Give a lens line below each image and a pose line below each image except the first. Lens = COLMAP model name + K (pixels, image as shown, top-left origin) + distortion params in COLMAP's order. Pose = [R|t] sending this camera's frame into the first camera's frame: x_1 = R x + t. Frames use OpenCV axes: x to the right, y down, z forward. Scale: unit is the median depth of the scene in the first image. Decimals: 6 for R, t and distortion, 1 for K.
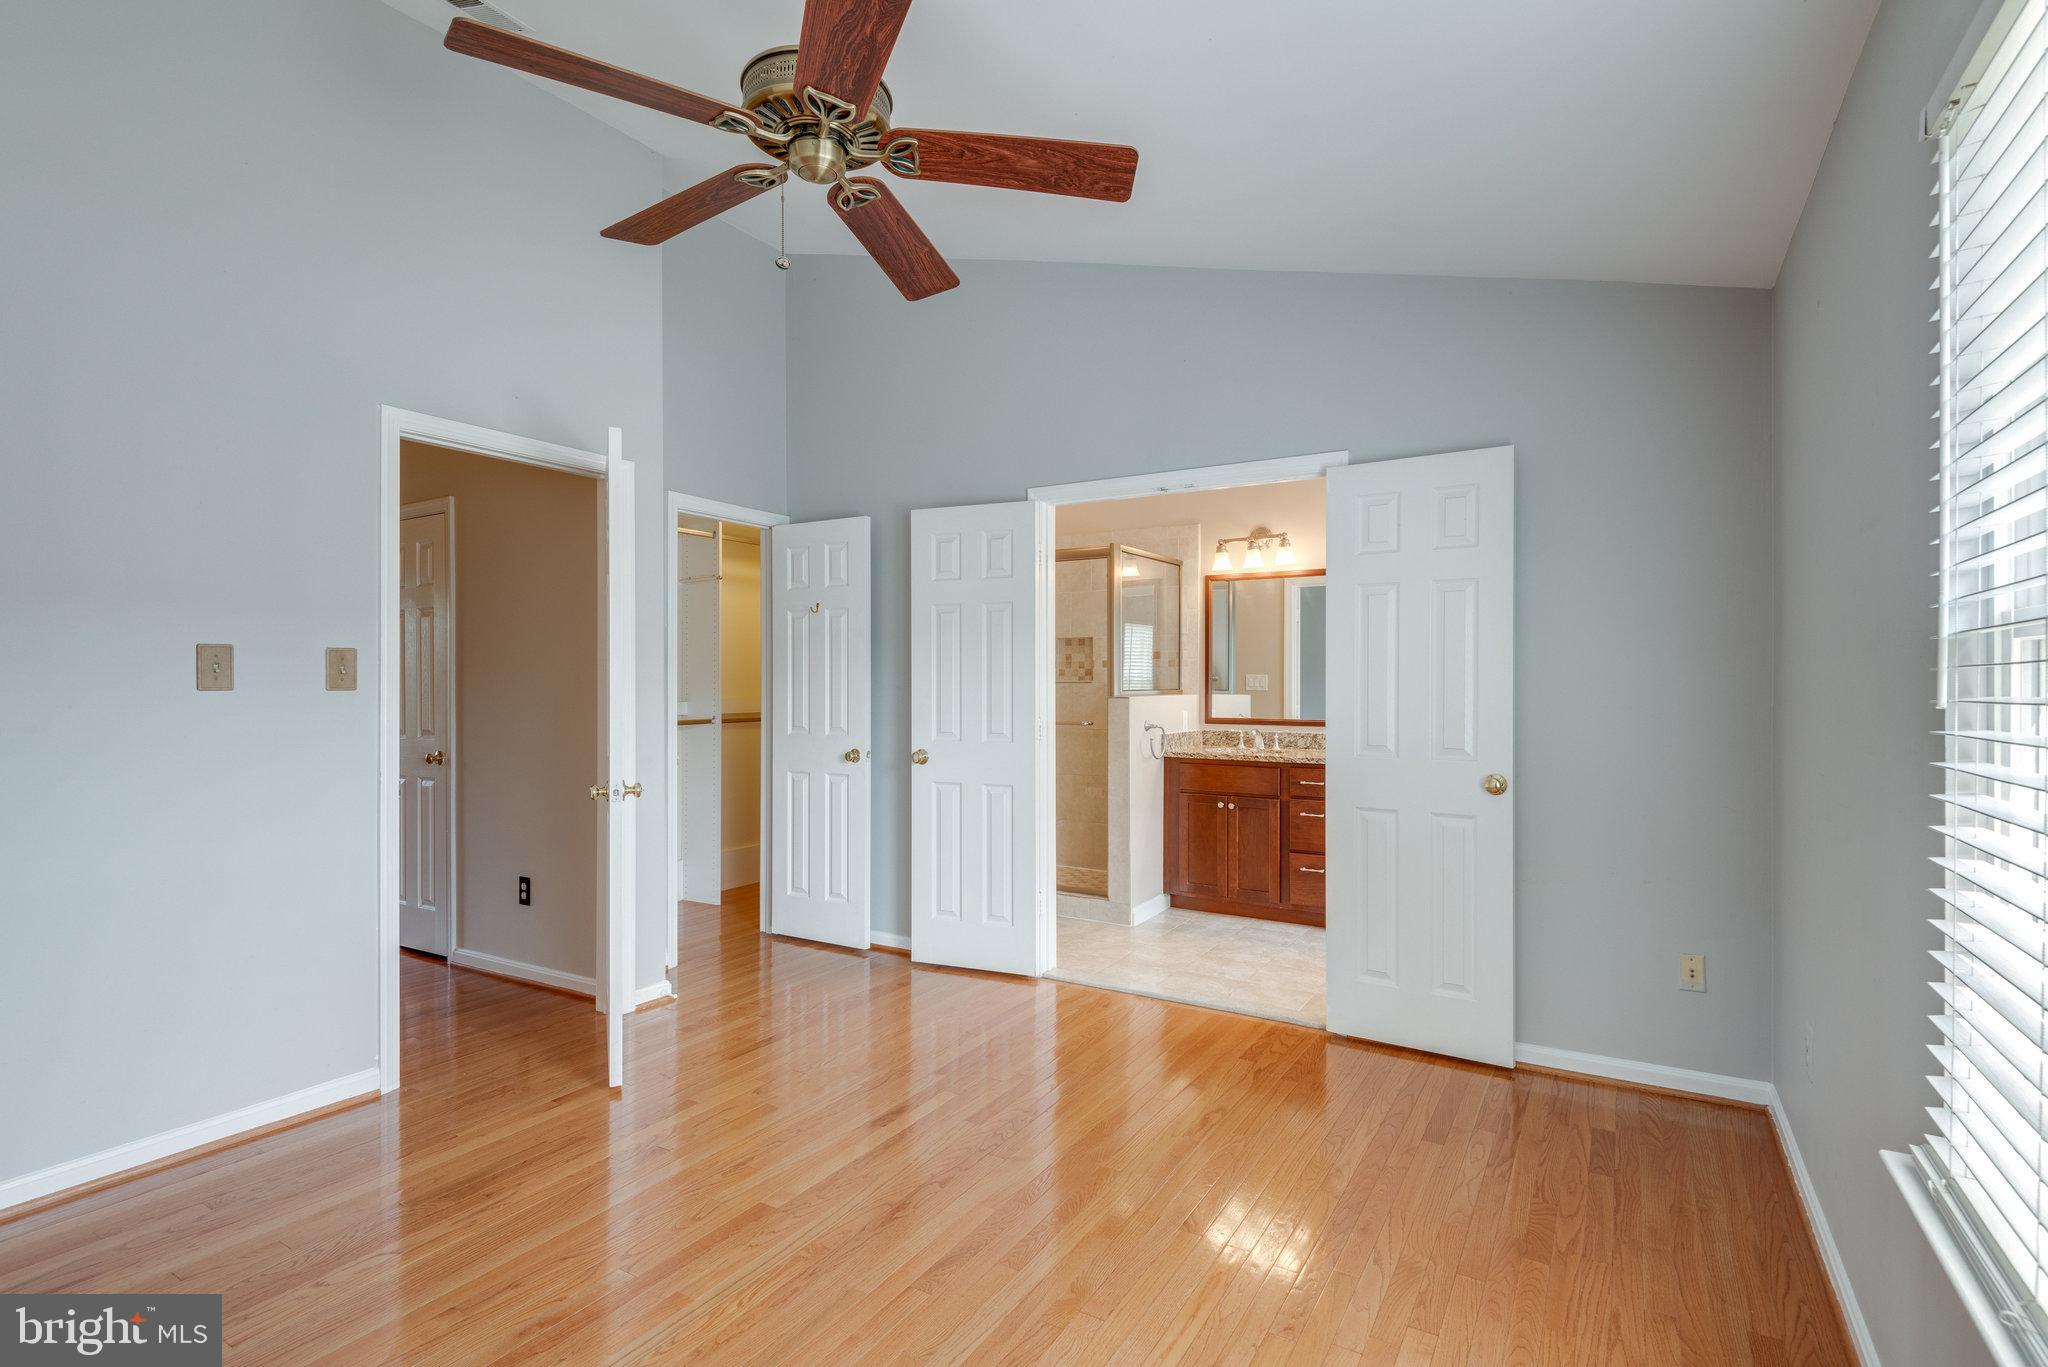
lens RADIAL K [[973.2, 0, 1034.2], [0, 973.2, 683.8], [0, 0, 1]] dist [0.001442, 0.000060]
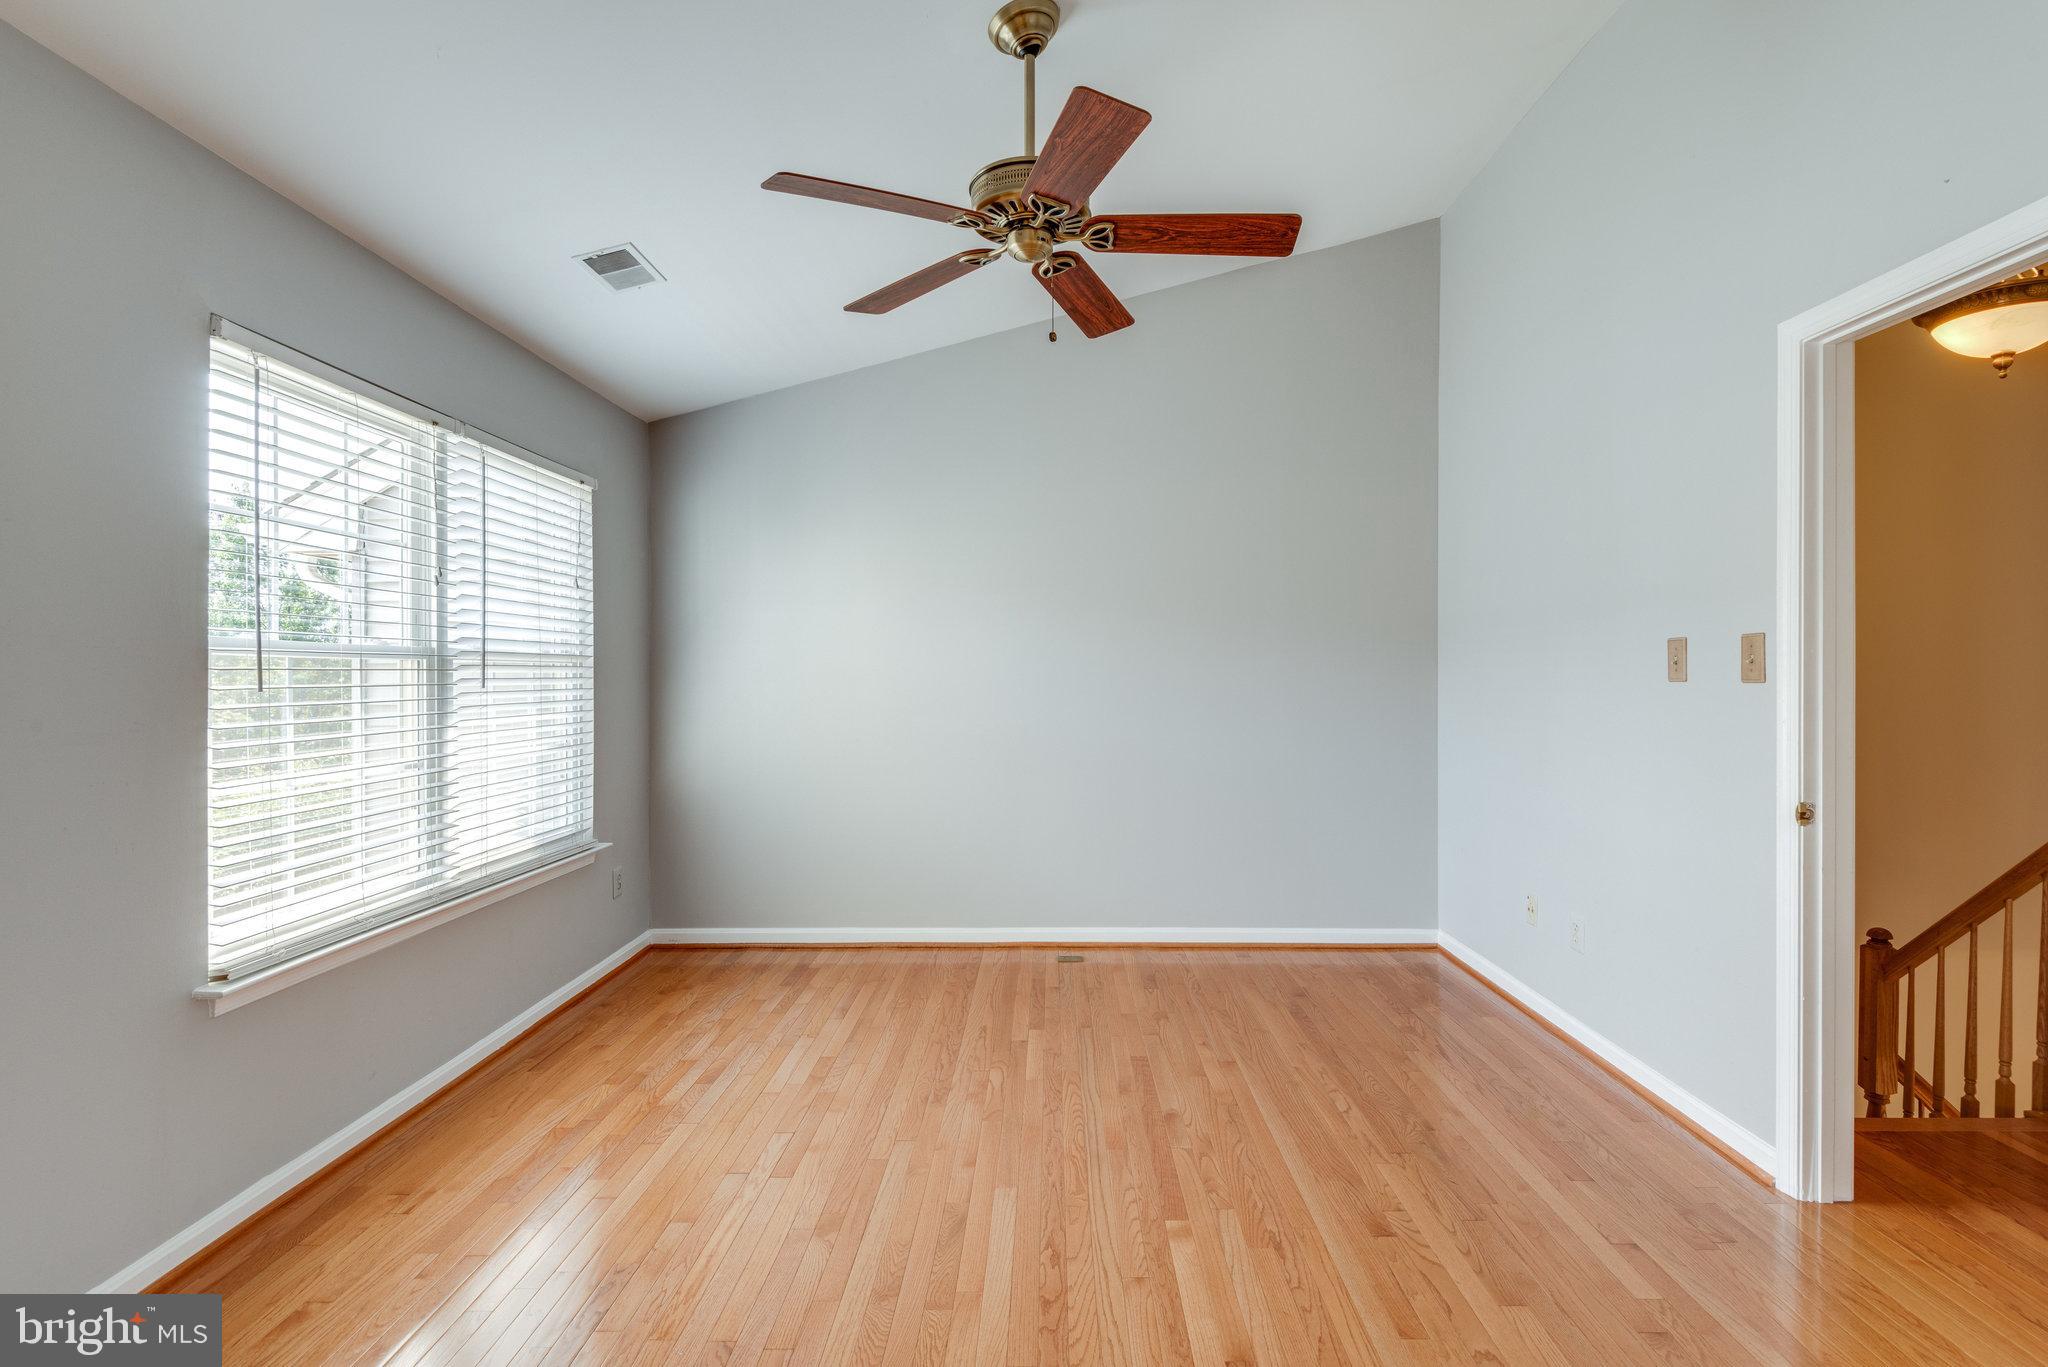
lens RADIAL K [[973.2, 0, 1039.1], [0, 973.2, 684.4], [0, 0, 1]] dist [0.001442, 0.000060]
pose [[-0.861151, 0.008459, -0.508280, 0.291309], [0.002773, 0.999925, 0.011943, -0.004719], [0.508342, 0.008875, -0.861109, 1.558055]]
